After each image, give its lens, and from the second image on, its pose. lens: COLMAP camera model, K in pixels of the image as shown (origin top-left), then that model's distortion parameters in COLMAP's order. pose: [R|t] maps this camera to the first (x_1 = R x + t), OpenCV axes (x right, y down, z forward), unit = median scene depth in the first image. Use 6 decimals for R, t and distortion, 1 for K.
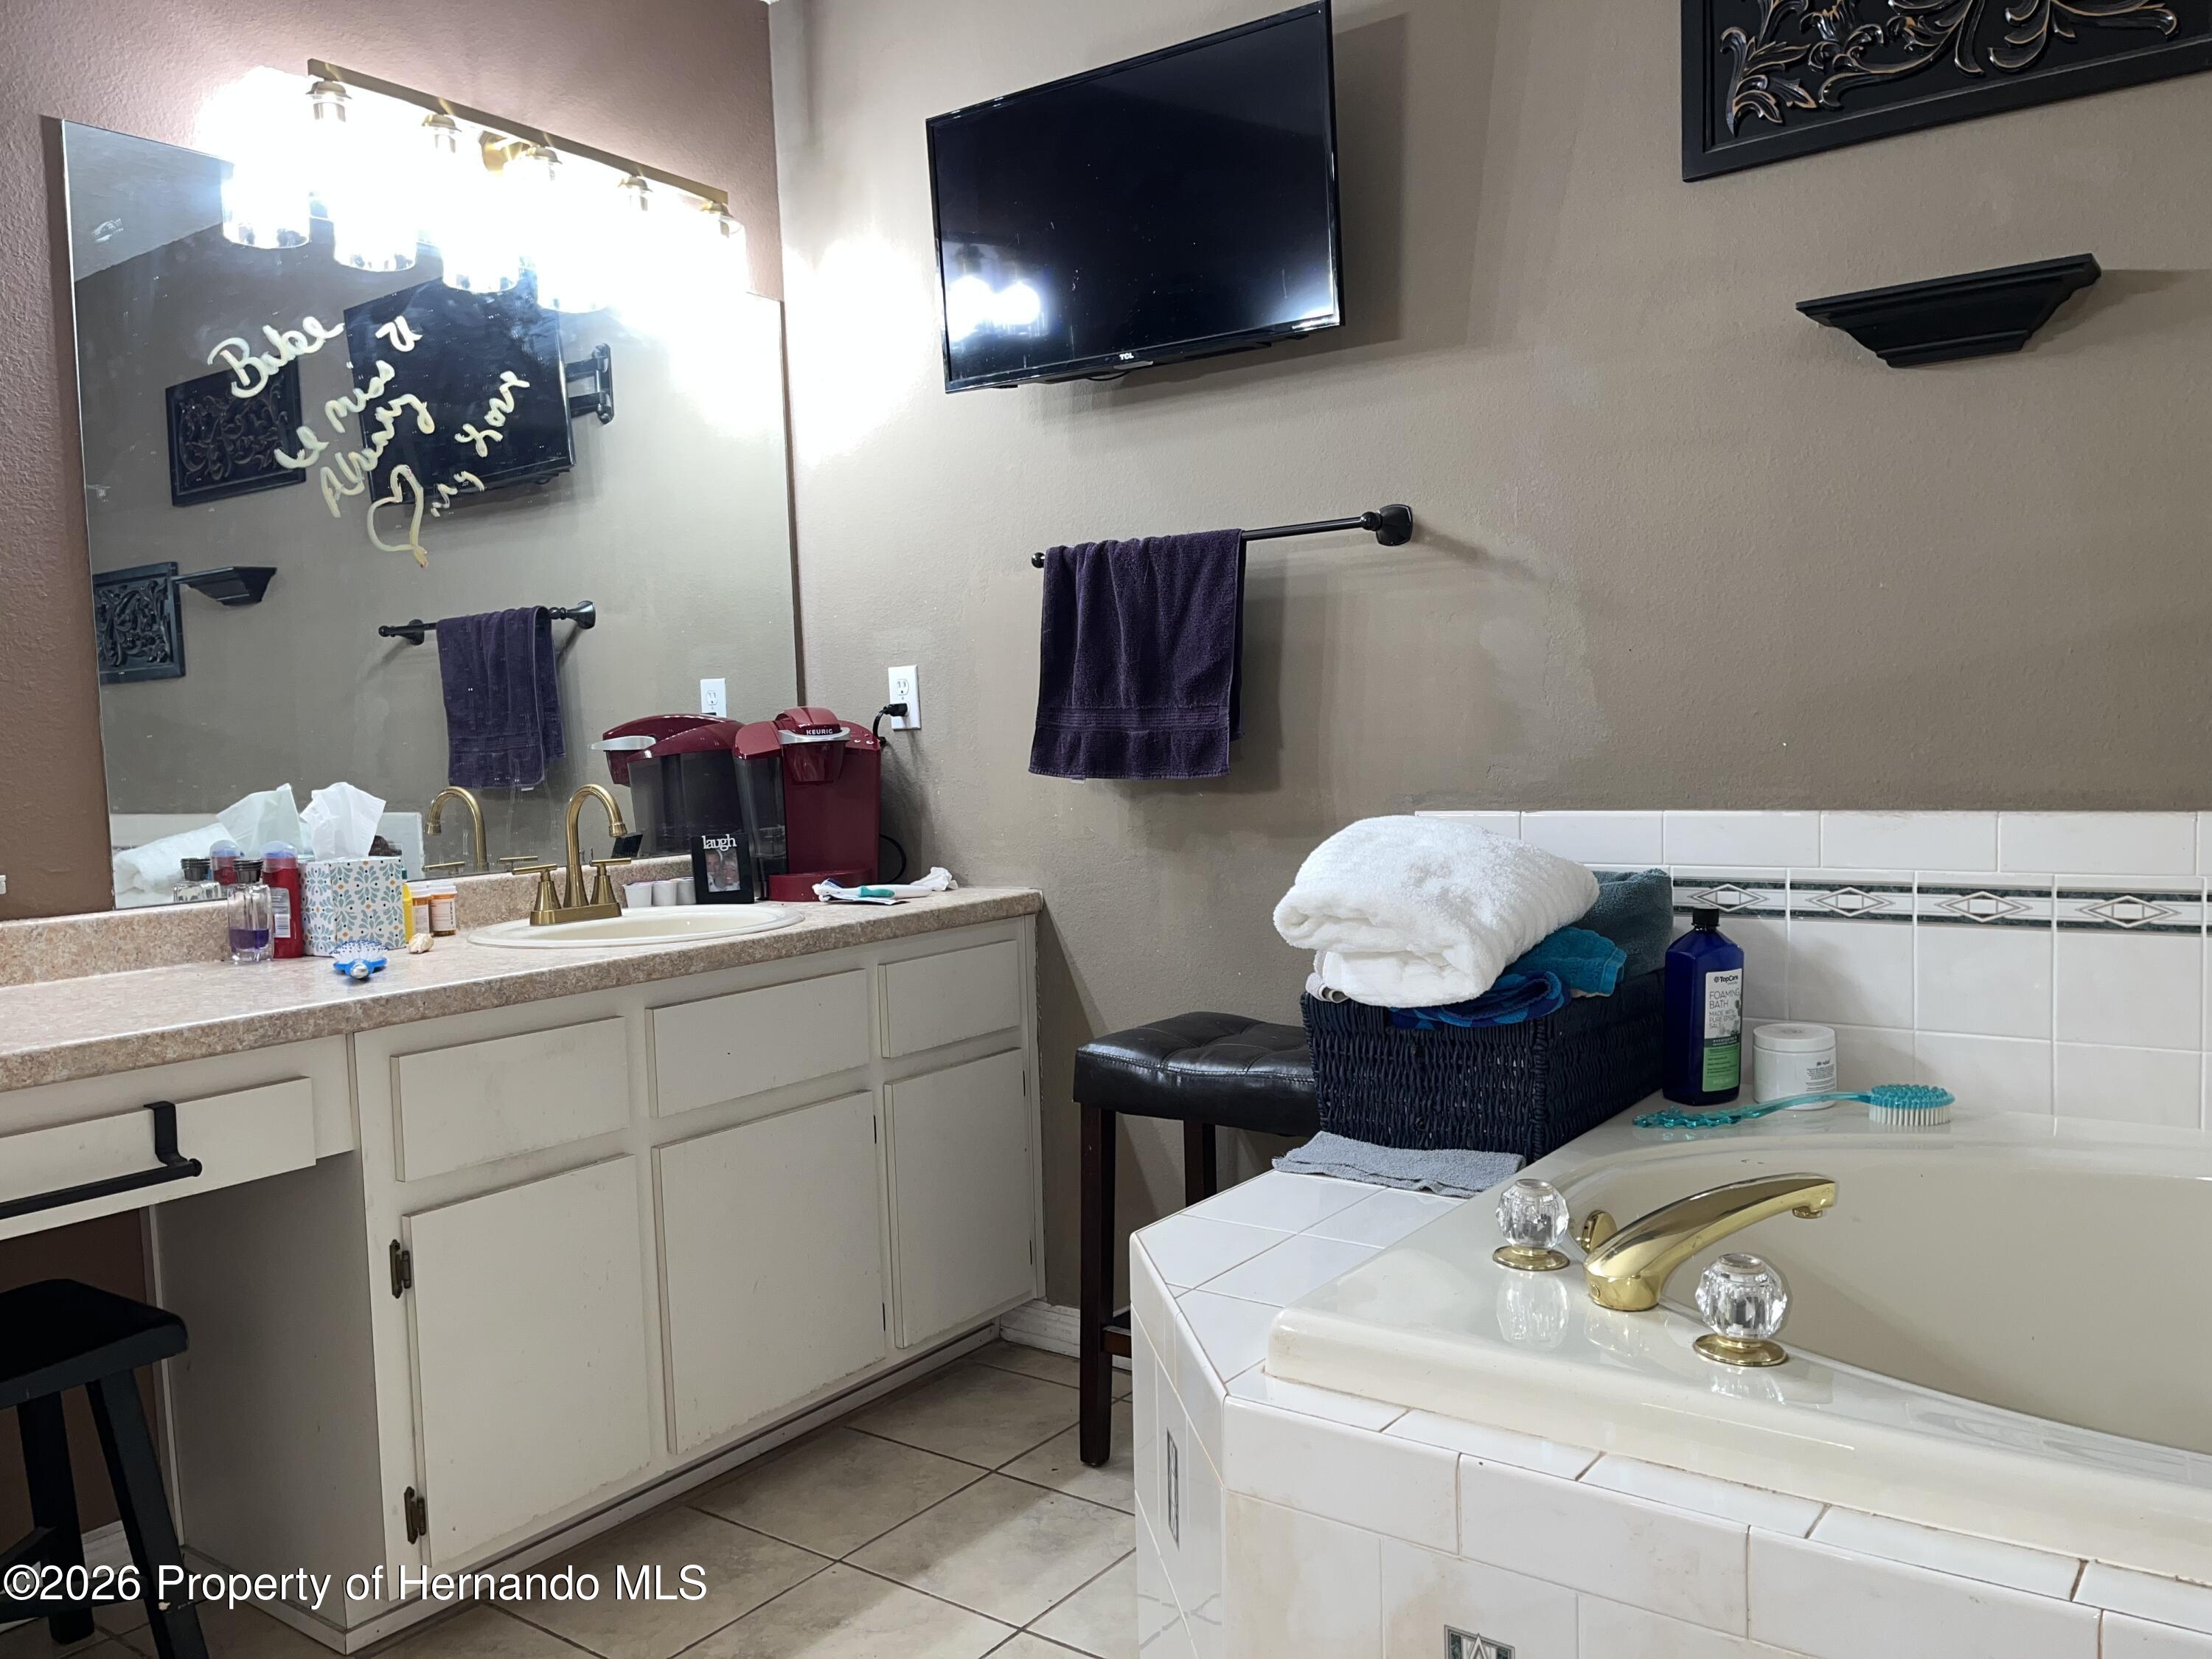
lens RADIAL K [[1672.8, 0, 1106.0], [0, 1672.8, 829.5], [0, 0, 1]] dist [0.106892, -0.140087]
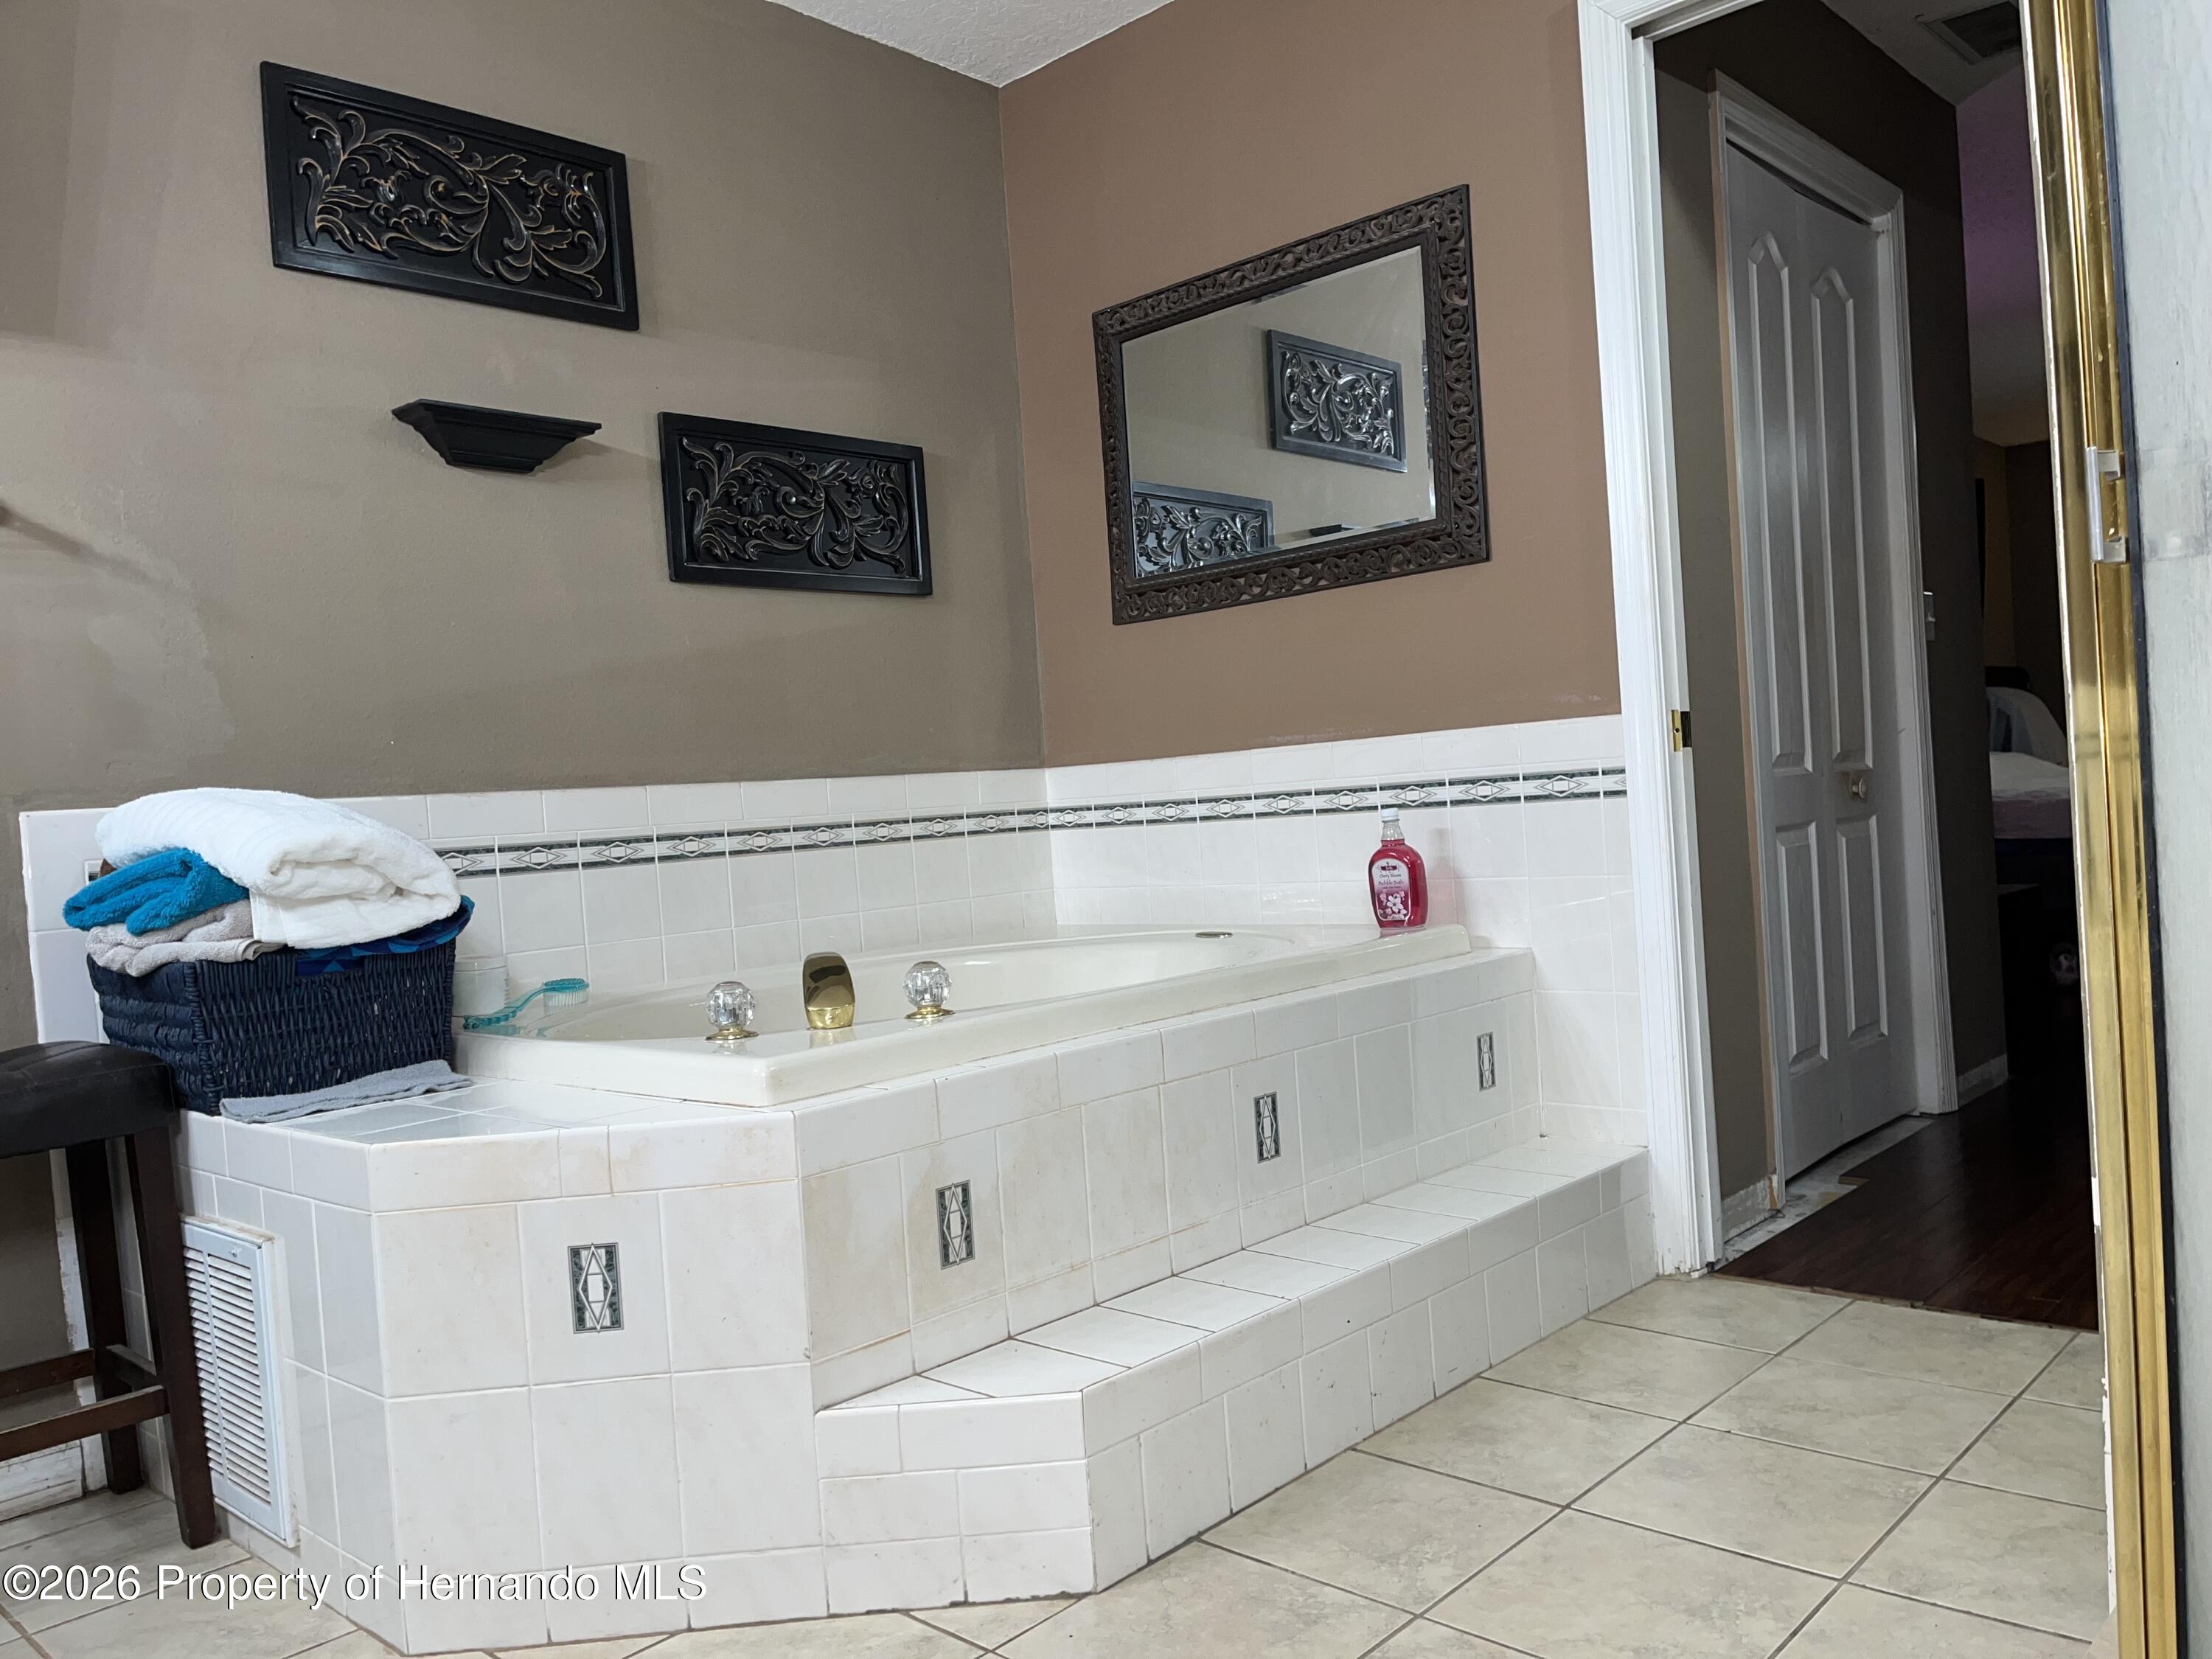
lens RADIAL K [[1672.8, 0, 1106.0], [0, 1672.8, 829.5], [0, 0, 1]] dist [0.106892, -0.140087]
pose [[0.127819, 0.009398, 0.991753, -0.783263], [0.120074, 0.992453, -0.024880, 0.109170], [-0.984502, 0.122264, 0.125726, 0.346802]]
